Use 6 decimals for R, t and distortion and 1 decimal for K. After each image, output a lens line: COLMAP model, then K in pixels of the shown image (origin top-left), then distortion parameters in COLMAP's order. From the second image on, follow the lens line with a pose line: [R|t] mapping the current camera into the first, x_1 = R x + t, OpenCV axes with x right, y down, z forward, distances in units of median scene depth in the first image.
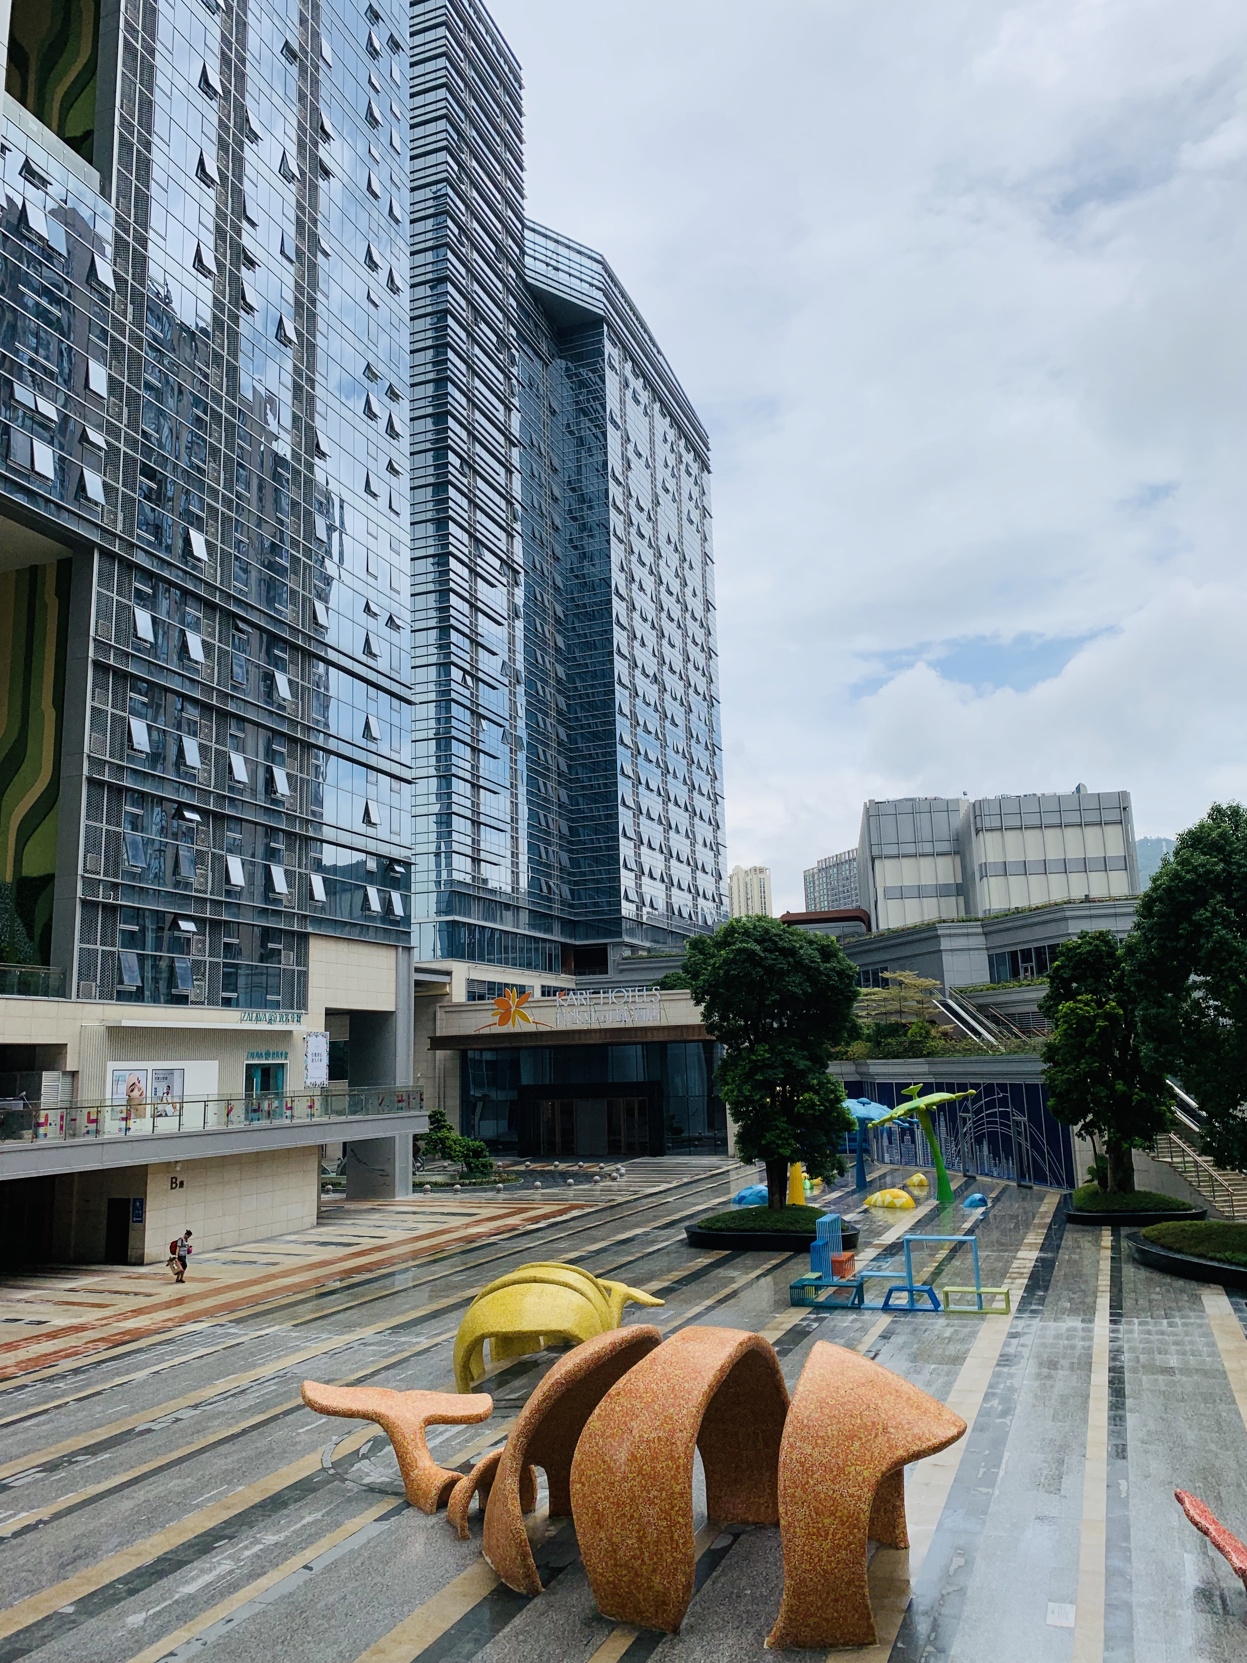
lens RADIAL K [[1276.2, 0, 607.7], [0, 1276.2, 826.9], [0, 0, 1]] dist [0.060143, -0.020671]
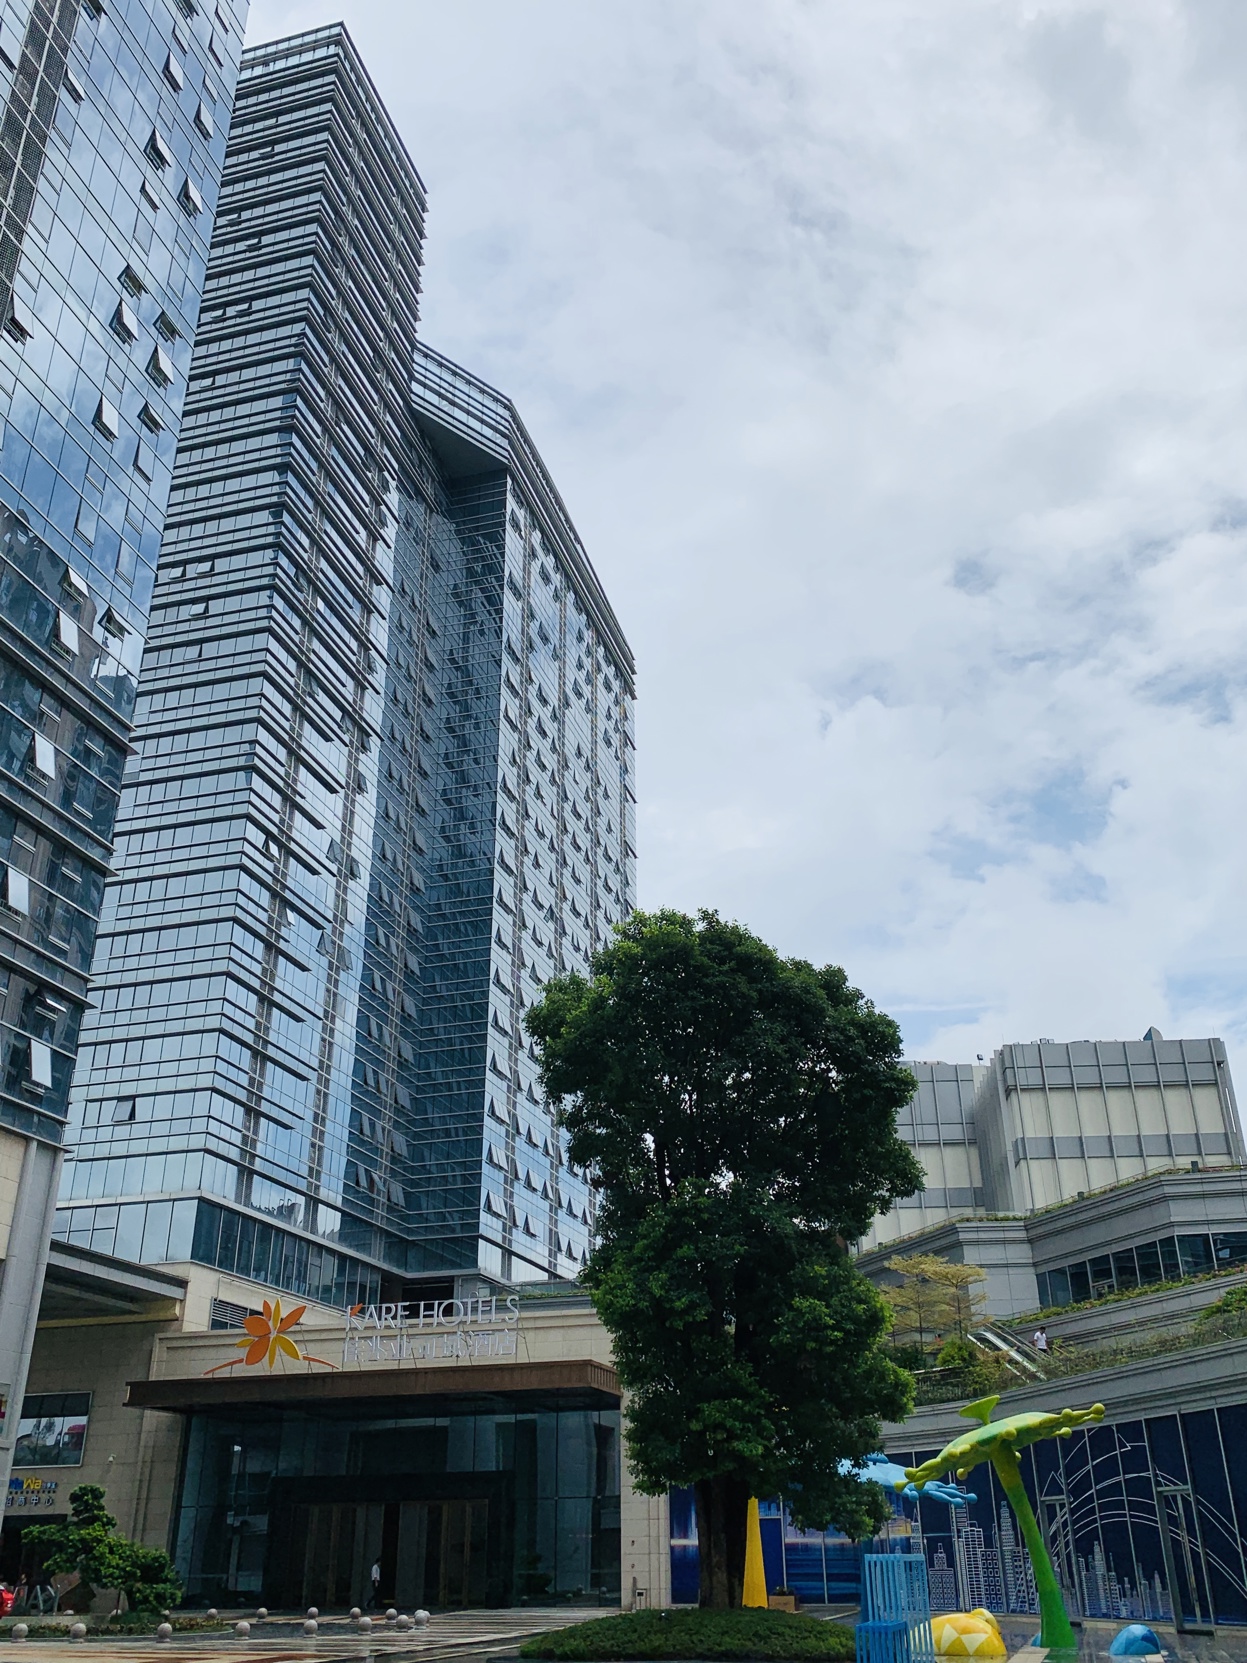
lens RADIAL K [[1471.5, 0, 628.1], [0, 1471.5, 832.1], [0, 0, 1]] dist [0.019956, 0.000975]
pose [[0.995814, 0.058789, 0.069987, 0.025397], [-0.037581, 0.961337, -0.272798, 0.085980], [-0.083318, 0.269025, 0.959522, 0.223319]]
